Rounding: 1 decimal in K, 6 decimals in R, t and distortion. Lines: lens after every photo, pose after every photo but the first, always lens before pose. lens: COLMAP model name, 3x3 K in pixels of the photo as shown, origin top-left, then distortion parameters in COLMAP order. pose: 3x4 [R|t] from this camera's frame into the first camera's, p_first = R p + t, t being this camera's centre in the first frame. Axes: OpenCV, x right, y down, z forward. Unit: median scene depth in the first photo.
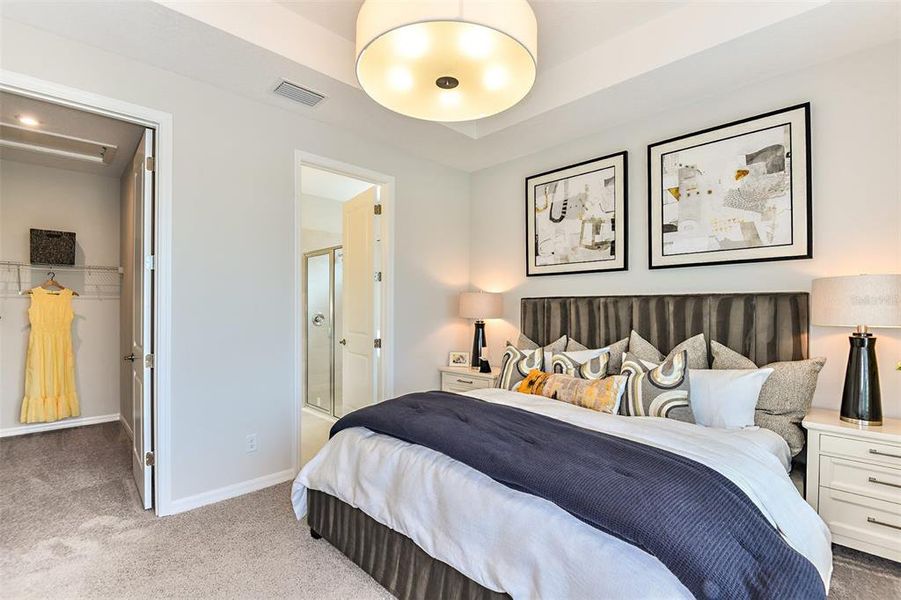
lens RADIAL K [[405.4, 0, 453.0], [0, 405.4, 305.1], [0, 0, 1]] dist [0.021422, -0.019562]
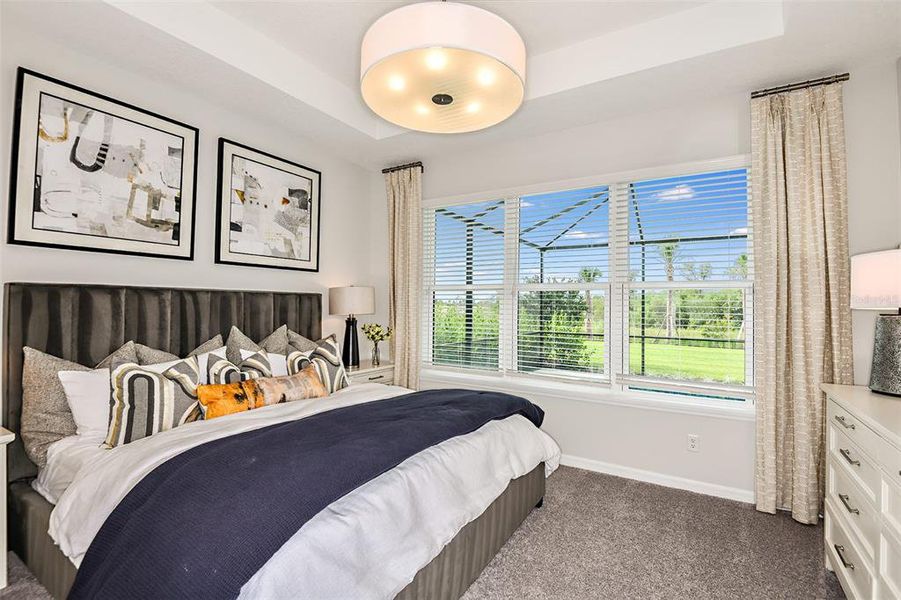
lens RADIAL K [[409.0, 0, 451.6], [0, 409.0, 291.6], [0, 0, 1]] dist [0.001398, -0.019857]
pose [[-0.234942, 0.030458, 0.971532, -0.574694], [-0.015817, 0.999257, -0.035152, 0.005053], [-0.971881, -0.023626, -0.234286, 0.656586]]
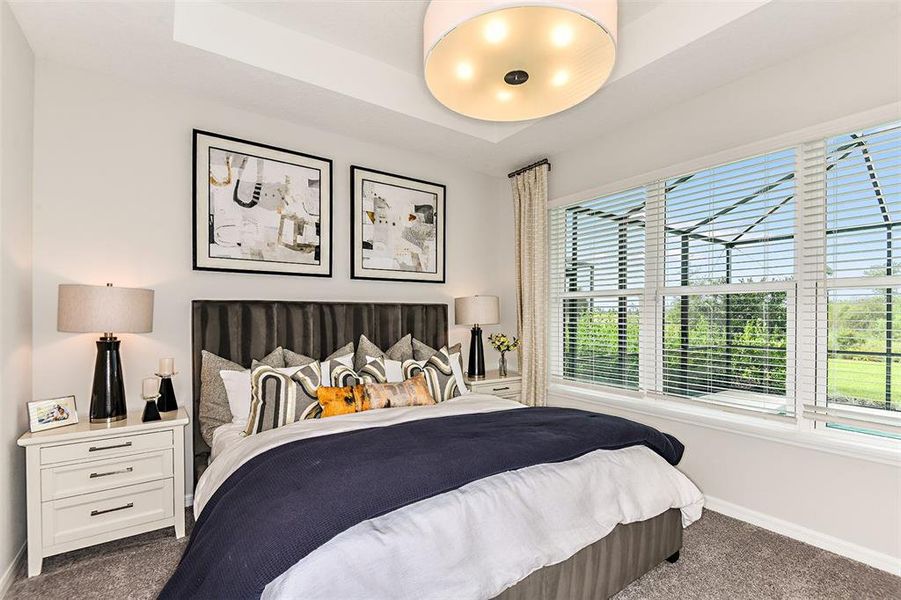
lens RADIAL K [[403.3, 0, 450.4], [0, 403.3, 312.6], [0, 0, 1]] dist [0.026073, -0.026352]
pose [[0.175427, 0.003668, 0.984486, -0.520416], [-0.005847, 0.999979, -0.002684, 0.003872], [-0.984475, -0.005286, 0.175444, 0.528062]]
